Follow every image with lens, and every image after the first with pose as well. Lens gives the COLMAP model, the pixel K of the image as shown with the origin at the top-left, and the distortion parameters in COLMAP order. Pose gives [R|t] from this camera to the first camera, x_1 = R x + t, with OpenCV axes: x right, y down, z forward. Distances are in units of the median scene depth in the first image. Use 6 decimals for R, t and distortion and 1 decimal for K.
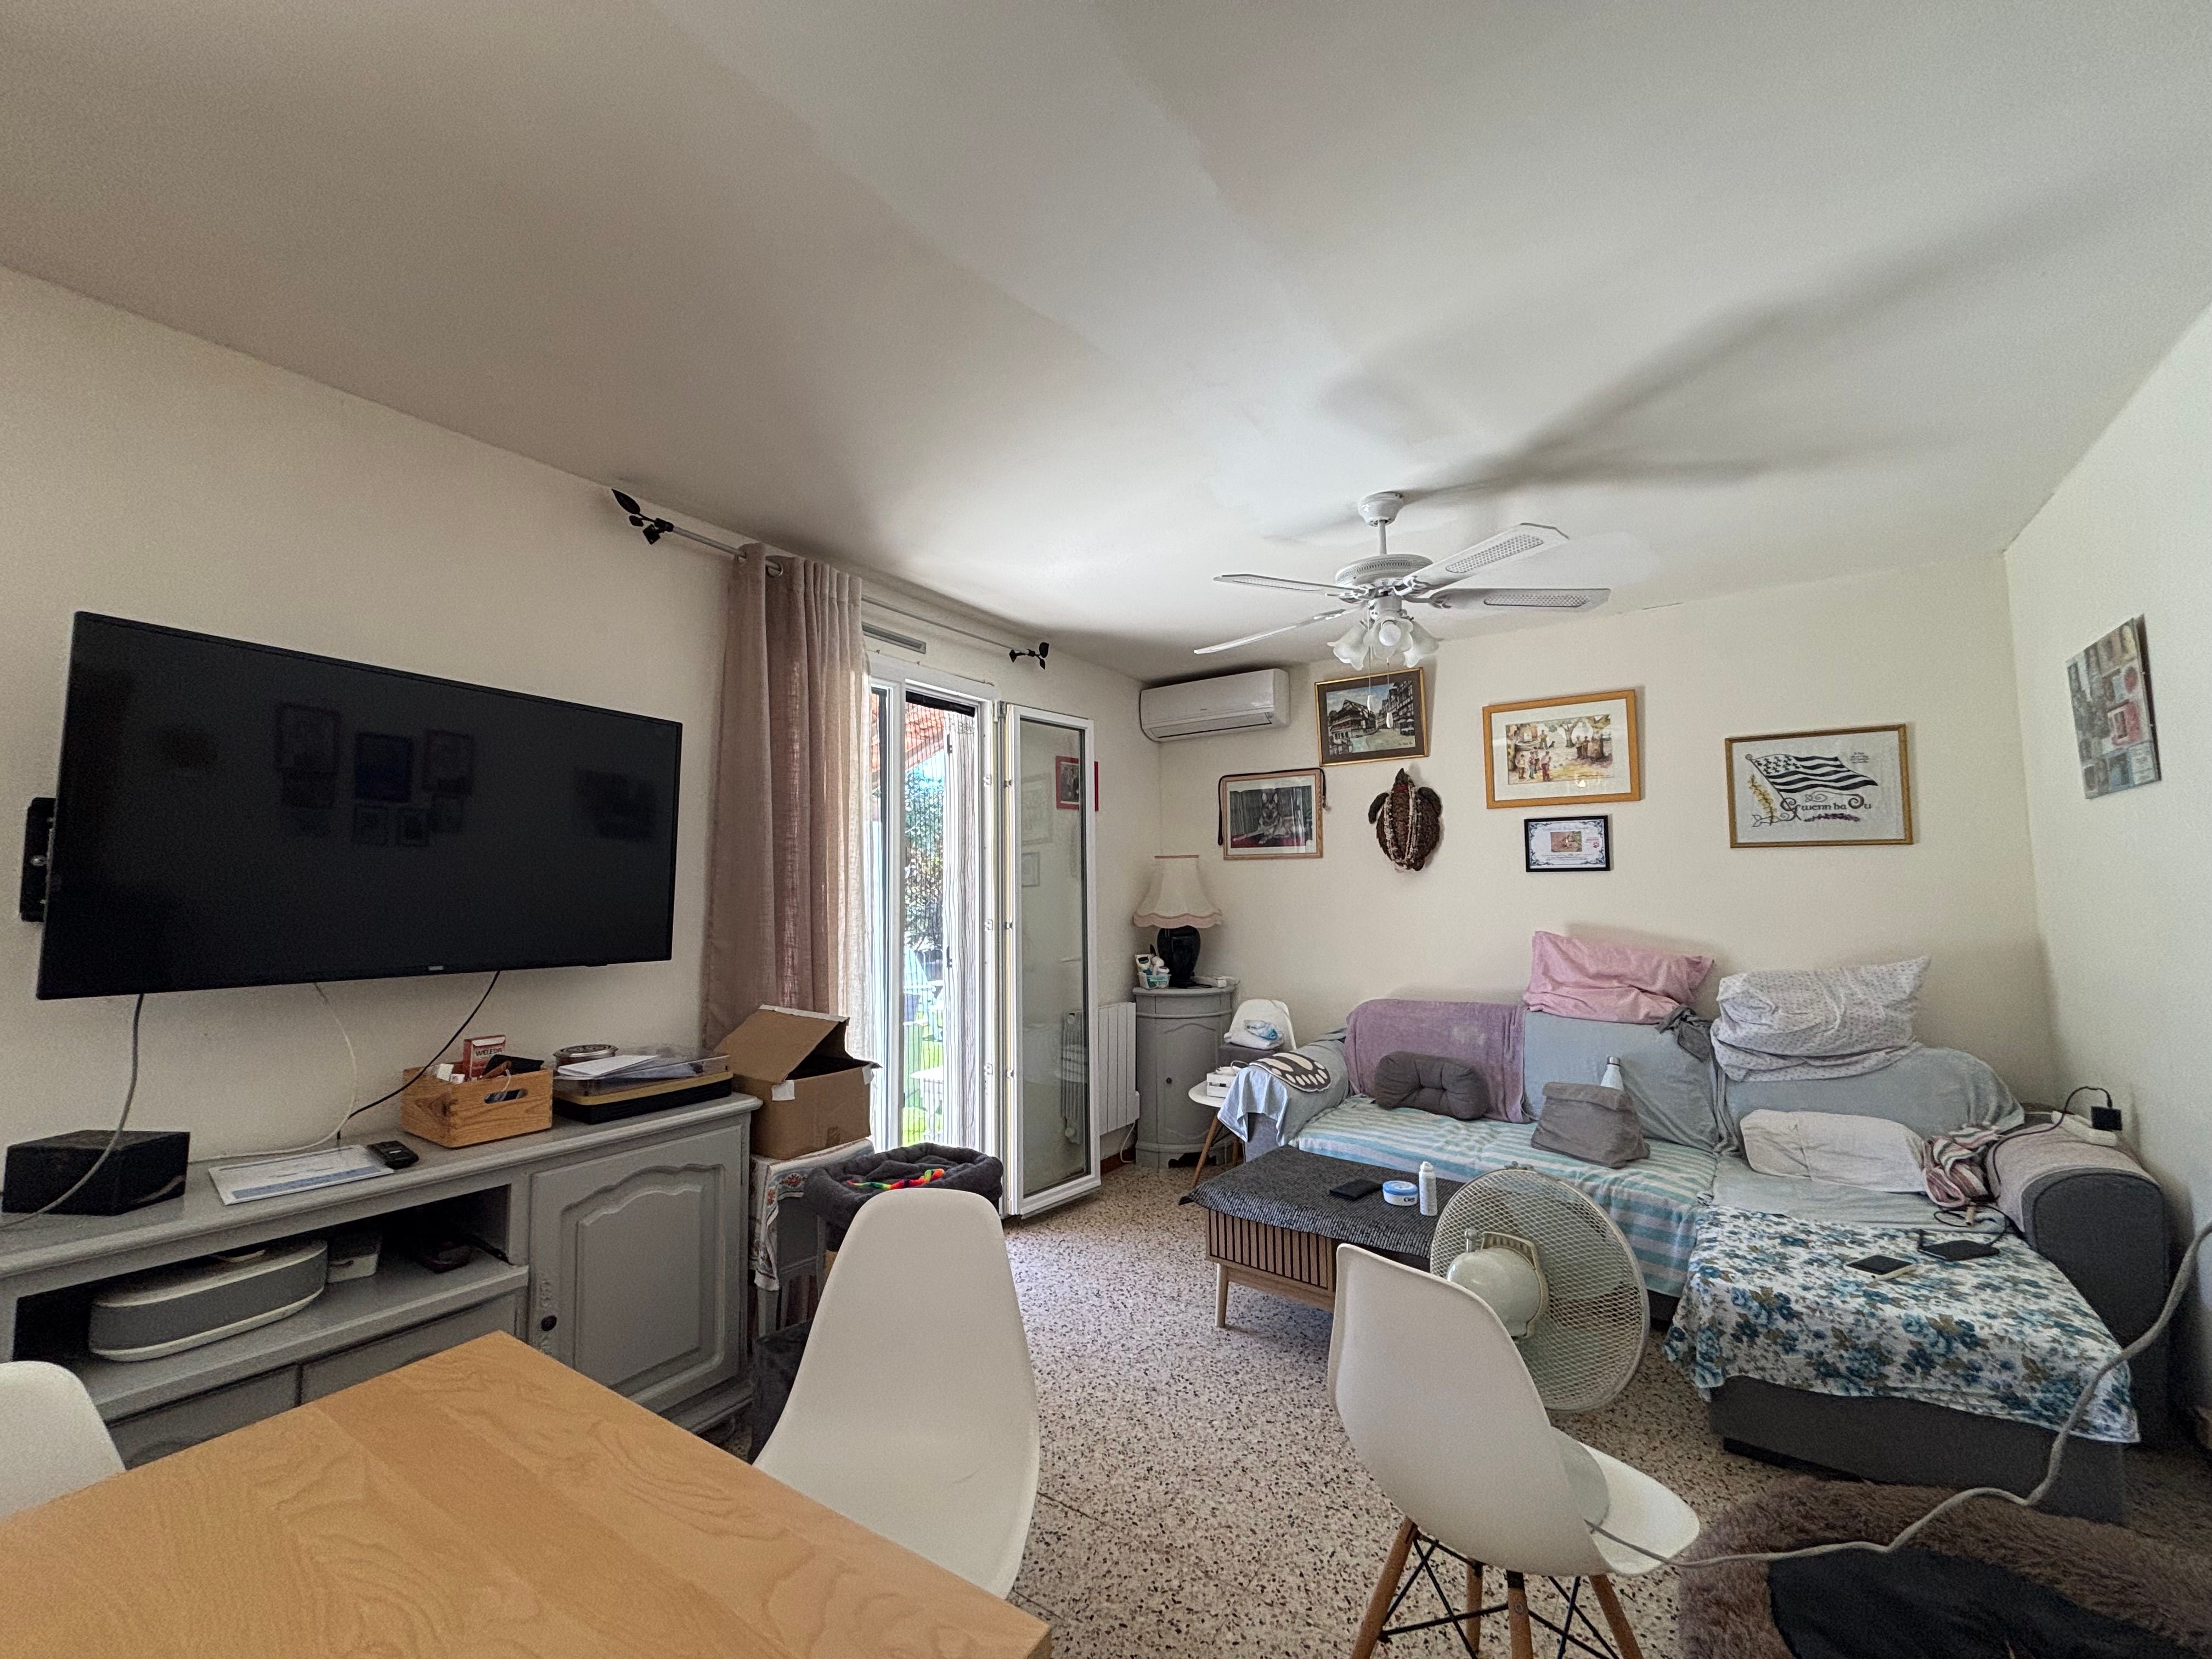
lens RADIAL K [[888.5, 0, 1103.5], [0, 888.5, 831.7], [0, 0, 1]] dist [0.017378, -0.000809]
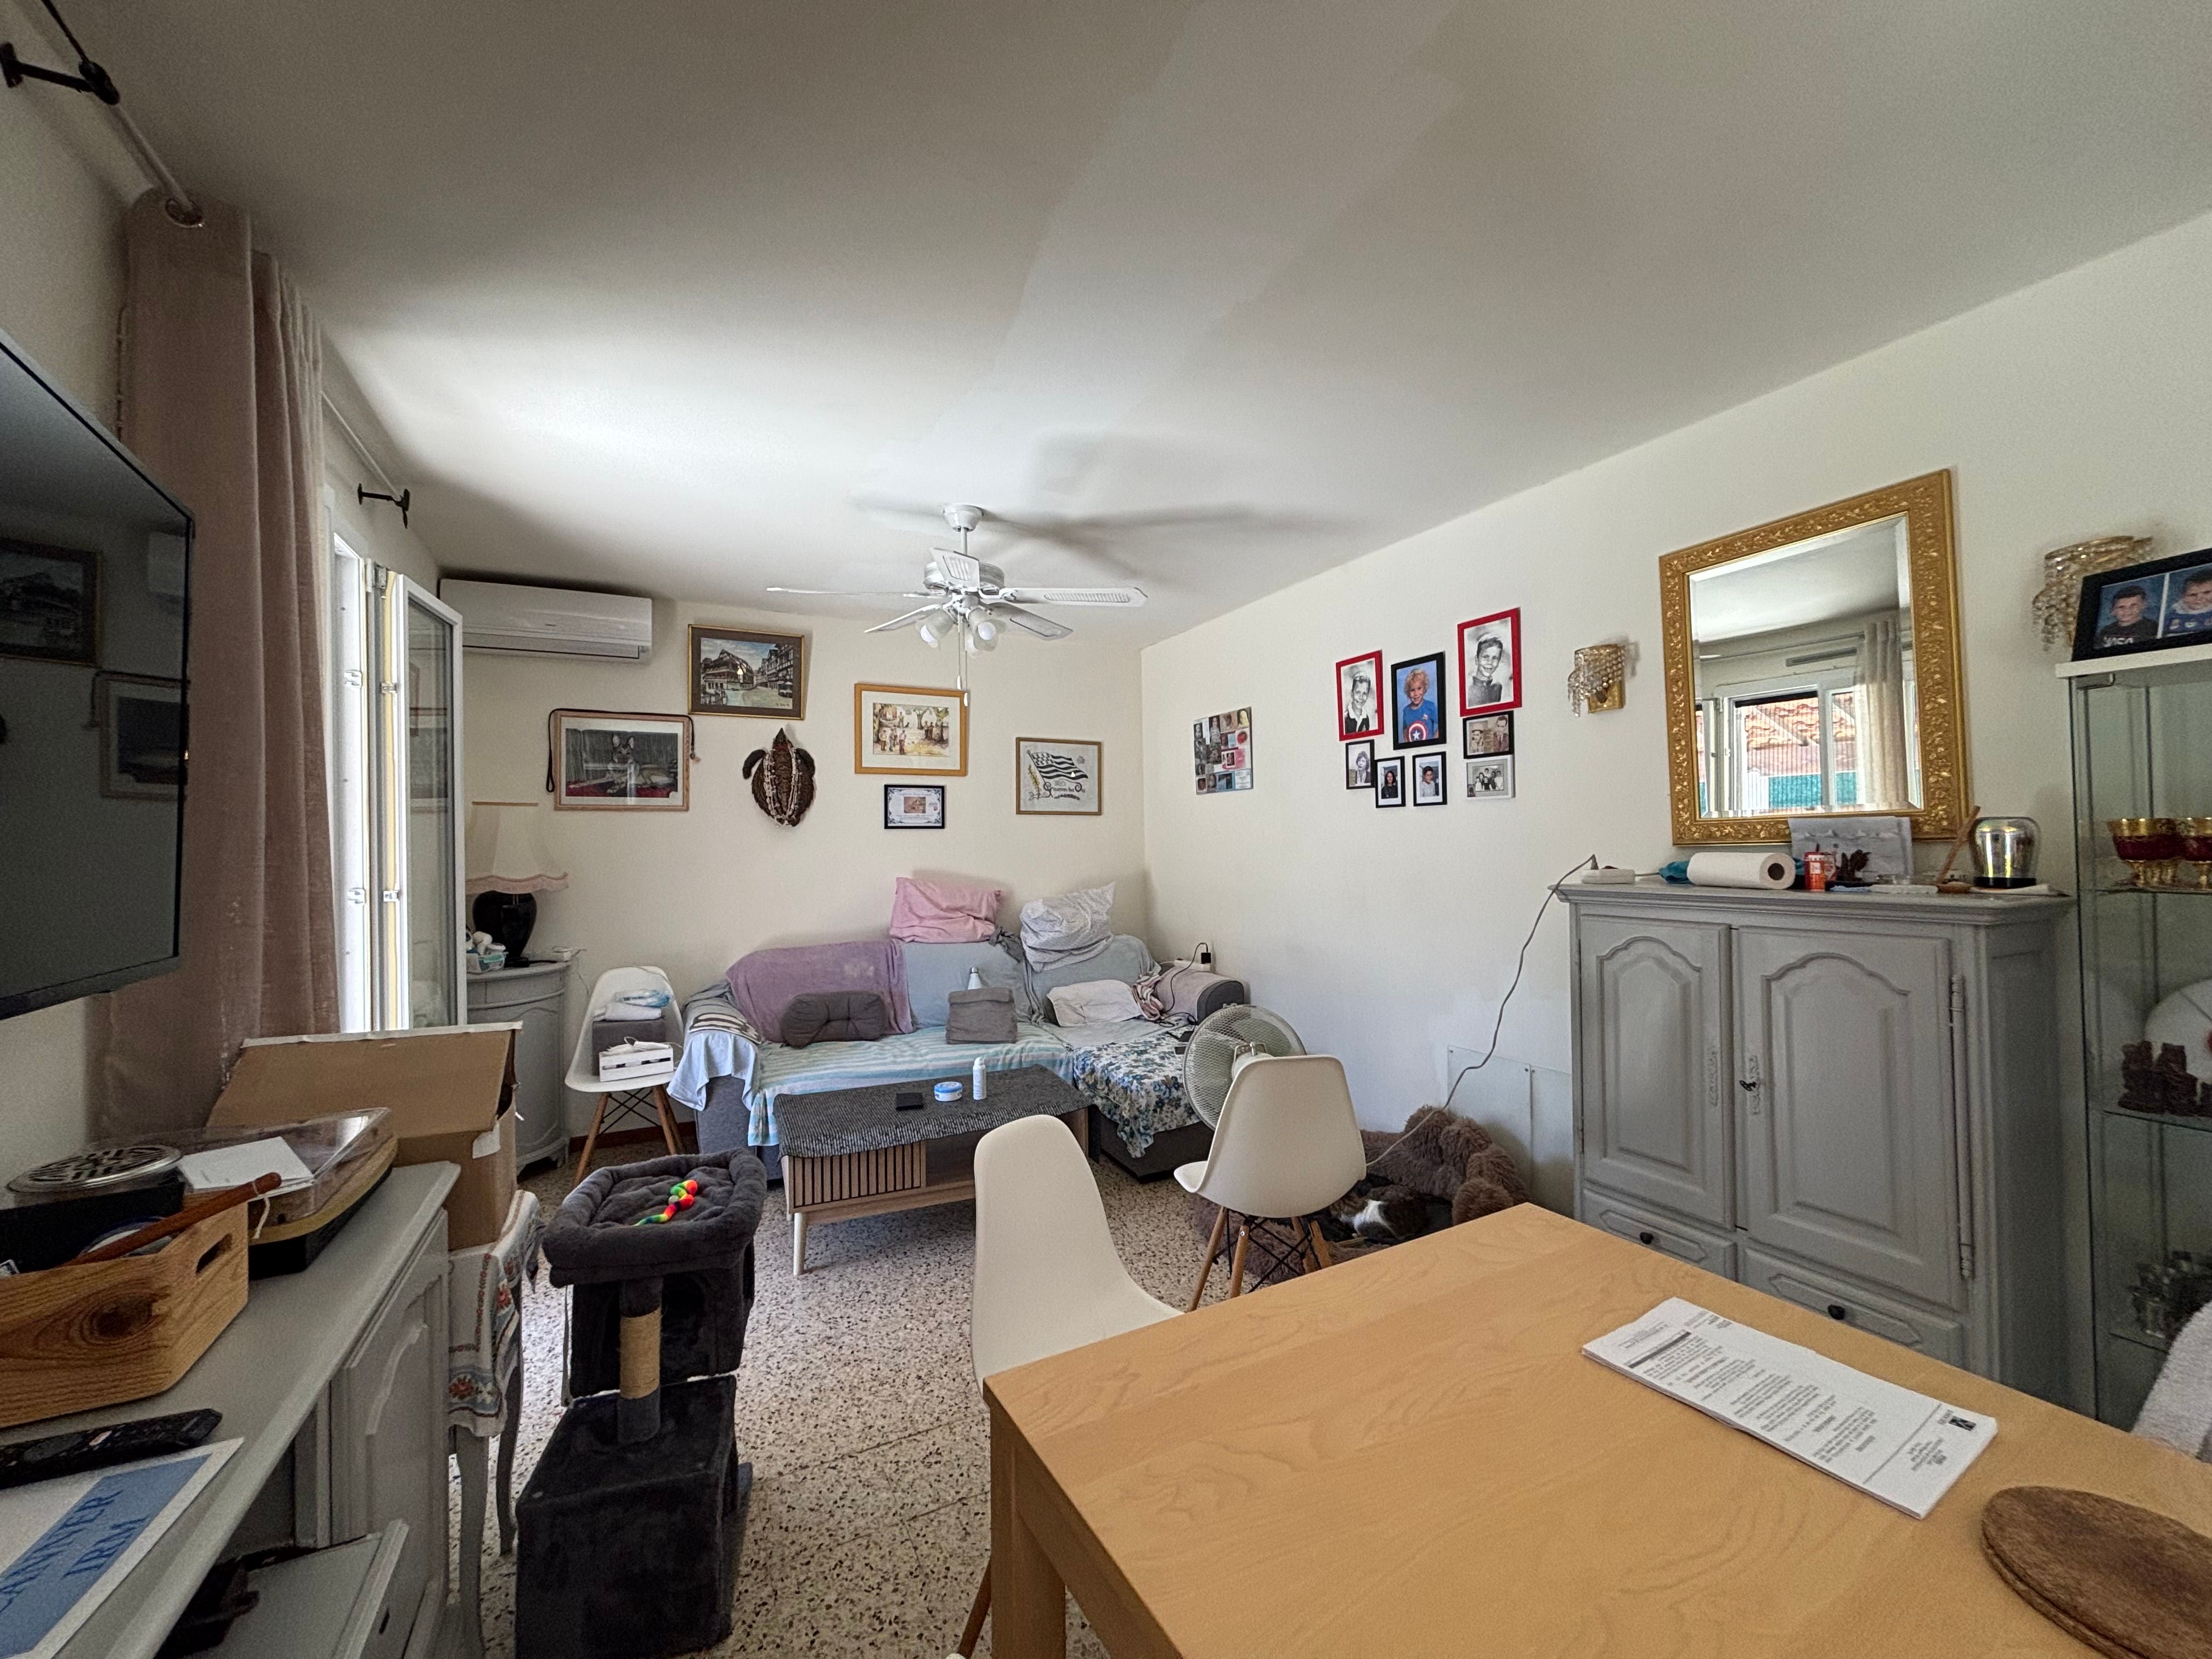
lens RADIAL K [[888.5, 0, 1096.2], [0, 888.5, 829.7], [0, 0, 1]] dist [0.017378, -0.000809]
pose [[0.482662, 0.014361, 0.875689, -0.450962], [-0.051187, 0.998619, 0.011836, 0.018581], [-0.874310, -0.050537, 0.482730, 0.187957]]
